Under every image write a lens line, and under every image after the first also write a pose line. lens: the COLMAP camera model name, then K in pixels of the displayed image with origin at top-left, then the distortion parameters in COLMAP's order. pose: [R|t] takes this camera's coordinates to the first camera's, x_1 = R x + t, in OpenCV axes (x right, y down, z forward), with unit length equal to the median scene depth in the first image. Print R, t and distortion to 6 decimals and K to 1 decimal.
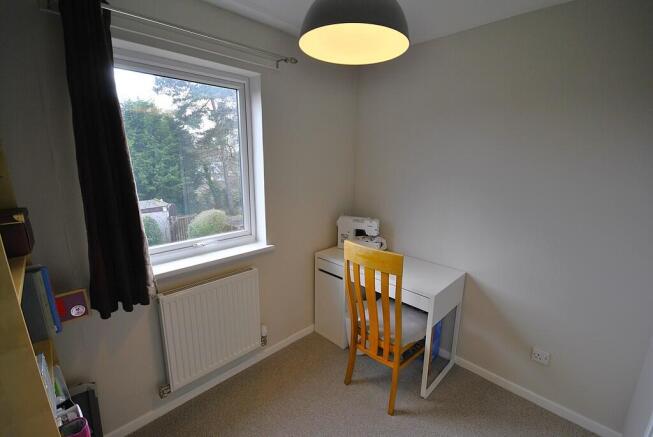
lens RADIAL K [[287.2, 0, 328.3], [0, 287.2, 220.2], [0, 0, 1]] dist [0.002538, -0.000161]
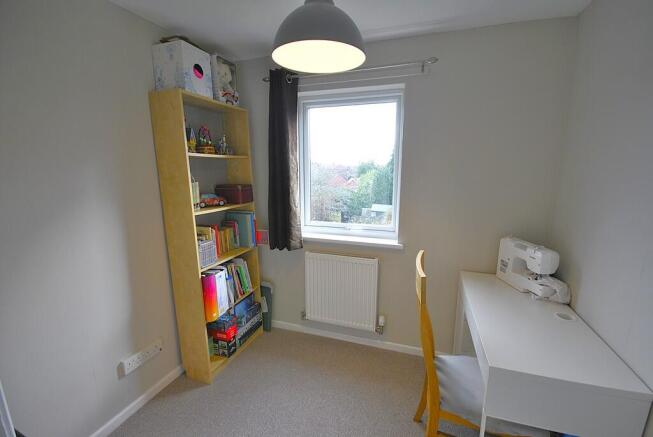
lens RADIAL K [[290.9, 0, 326.5], [0, 290.9, 218.5], [0, 0, 1]] dist [-0.000993, -0.000067]
pose [[0.439696, 0.149659, -0.885590, 0.665519], [-0.193352, 0.978673, 0.069390, -0.029103], [0.877088, 0.140720, 0.459255, 0.301779]]
